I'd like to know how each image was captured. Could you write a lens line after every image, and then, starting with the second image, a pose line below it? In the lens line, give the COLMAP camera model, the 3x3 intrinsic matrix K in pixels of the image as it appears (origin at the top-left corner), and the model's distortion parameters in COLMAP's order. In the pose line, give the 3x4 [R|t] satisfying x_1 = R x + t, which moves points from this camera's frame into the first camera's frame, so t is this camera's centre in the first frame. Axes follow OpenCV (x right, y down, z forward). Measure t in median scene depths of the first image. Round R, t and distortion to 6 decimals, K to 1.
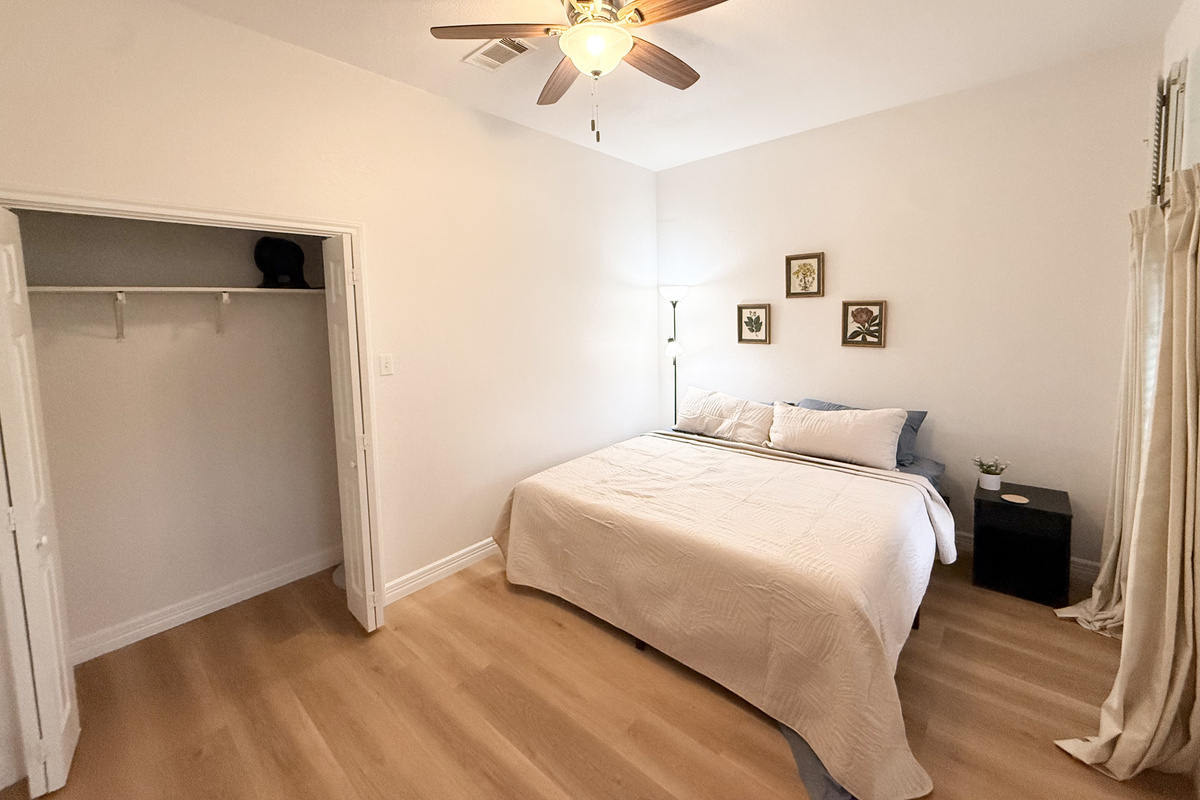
lens RADIAL K [[474.4, 0, 594.4], [0, 474.4, 348.6], [0, 0, 1]] dist [-0.001708, 0.000045]
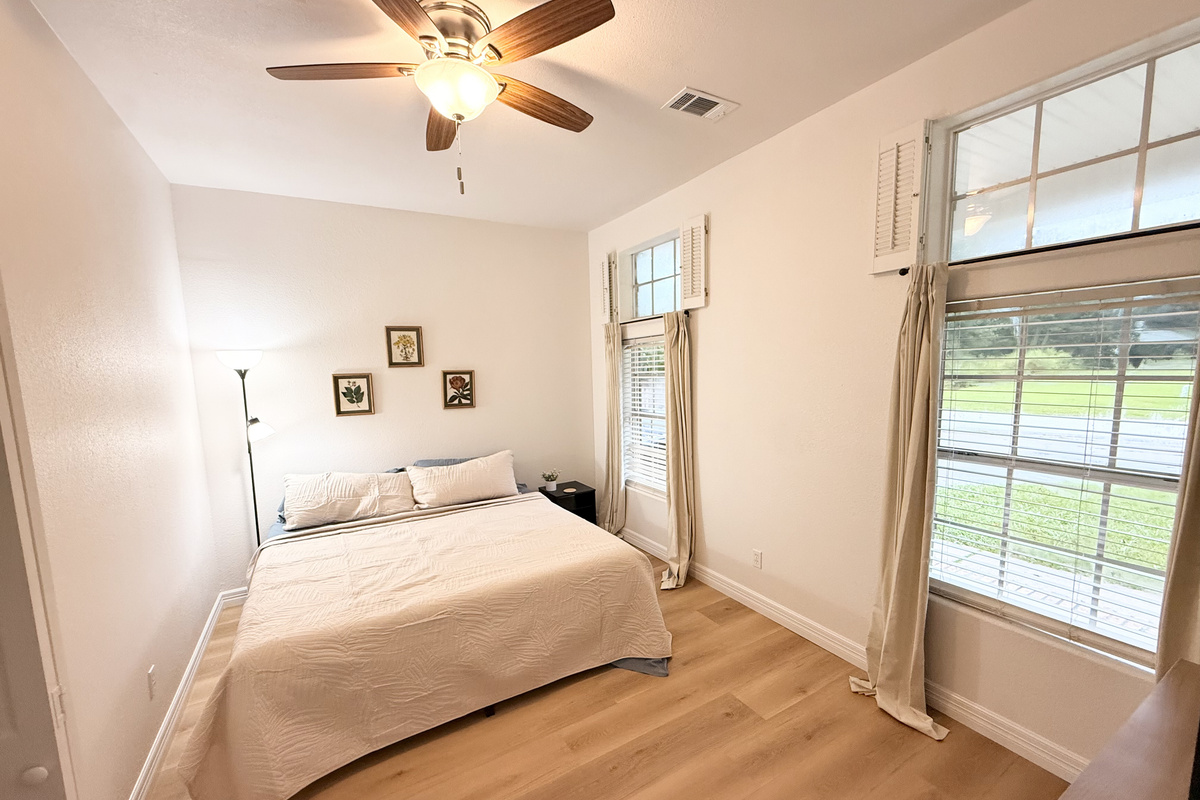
lens RADIAL K [[477.0, 0, 591.5], [0, 477.0, 422.1], [0, 0, 1]] dist [0.000610, 0.000166]
pose [[0.316296, -0.094849, 0.943907, -0.479605], [0.094978, 0.993156, 0.067972, -0.019215], [-0.943894, 0.068152, 0.323139, 0.284314]]
